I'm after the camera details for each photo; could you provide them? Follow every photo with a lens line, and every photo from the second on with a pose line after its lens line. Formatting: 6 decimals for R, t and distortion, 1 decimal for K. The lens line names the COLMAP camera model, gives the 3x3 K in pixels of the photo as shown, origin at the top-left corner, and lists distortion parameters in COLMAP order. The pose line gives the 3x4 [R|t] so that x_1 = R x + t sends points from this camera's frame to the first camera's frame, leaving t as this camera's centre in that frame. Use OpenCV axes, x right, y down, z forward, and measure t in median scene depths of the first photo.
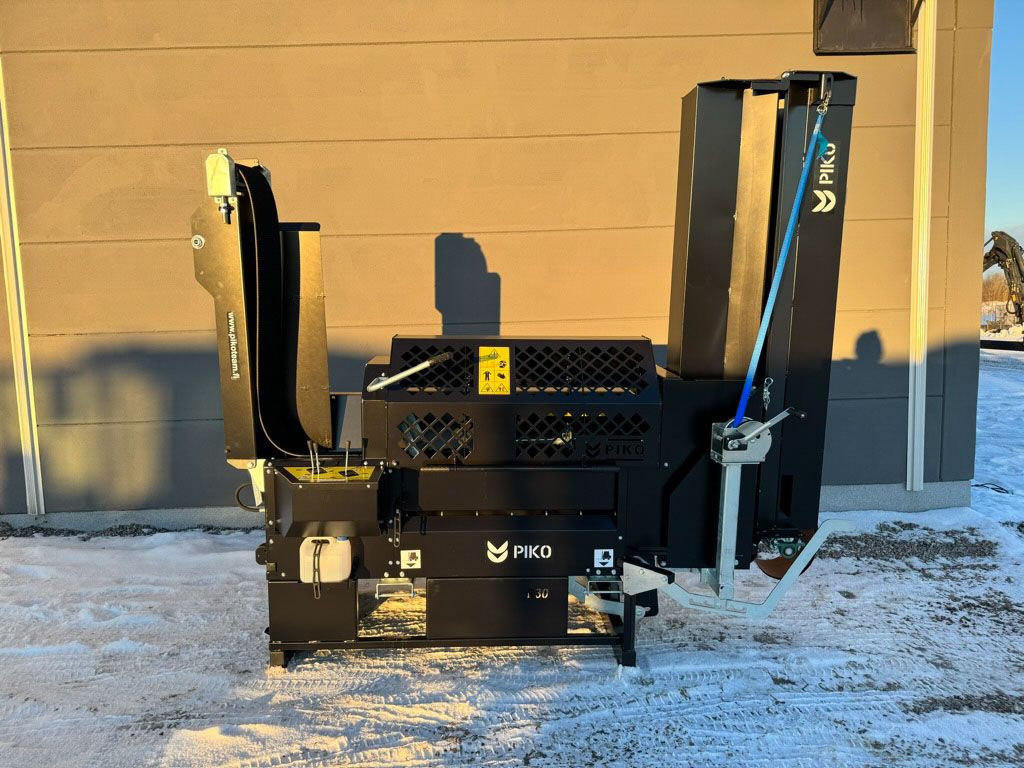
lens RADIAL K [[716.1, 0, 492.4], [0, 716.1, 390.4], [0, 0, 1]] dist [0.027060, -0.029980]
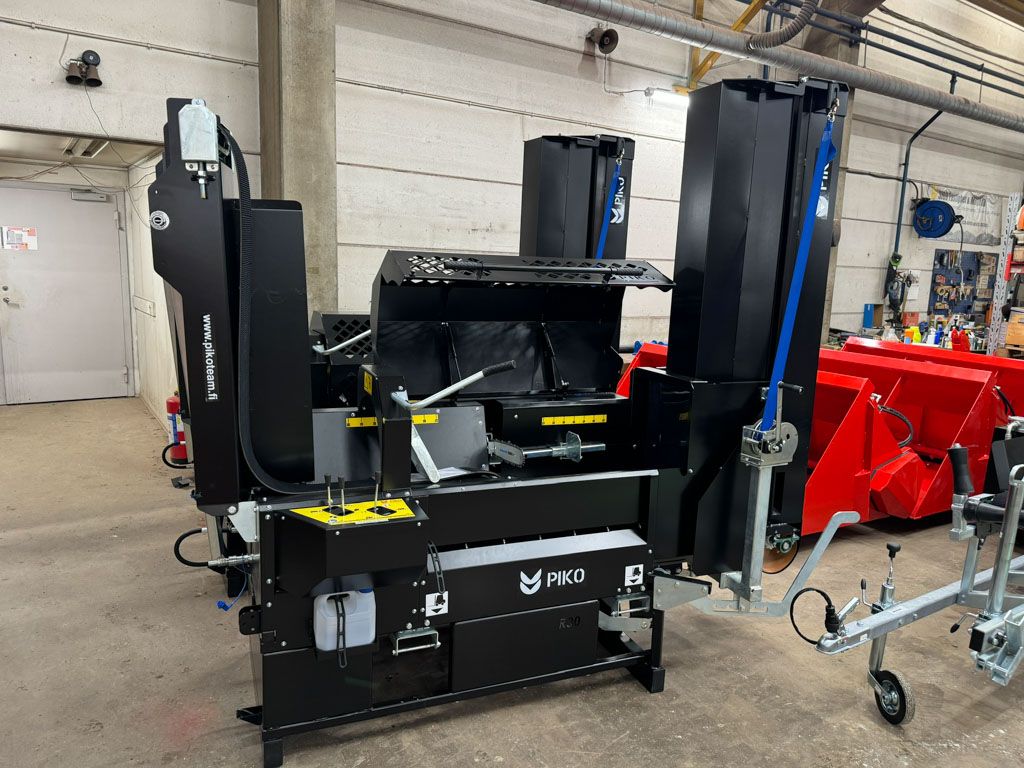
lens RADIAL K [[716.1, 0, 511.0], [0, 716.1, 387.9], [0, 0, 1]] dist [0.027060, -0.029980]
pose [[0.945694, -0.035731, 0.323088, -0.294722], [0.040065, 0.999174, -0.006771, -0.011064], [-0.322580, 0.019348, 0.946345, 0.159669]]
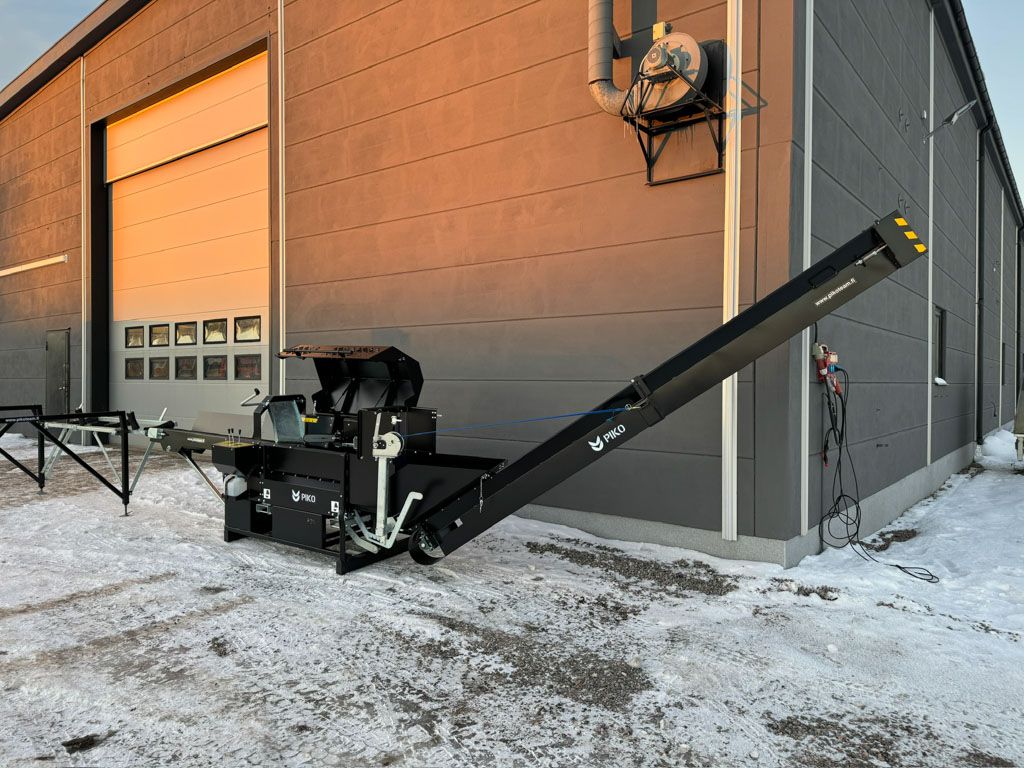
lens RADIAL K [[716.1, 0, 509.1], [0, 716.1, 381.2], [0, 0, 1]] dist [0.027060, -0.029980]
pose [[0.796081, 0.022576, -0.604769, 1.618277], [-0.093581, 0.991877, -0.086158, 0.033216], [0.597911, 0.125184, 0.791727, -0.221132]]
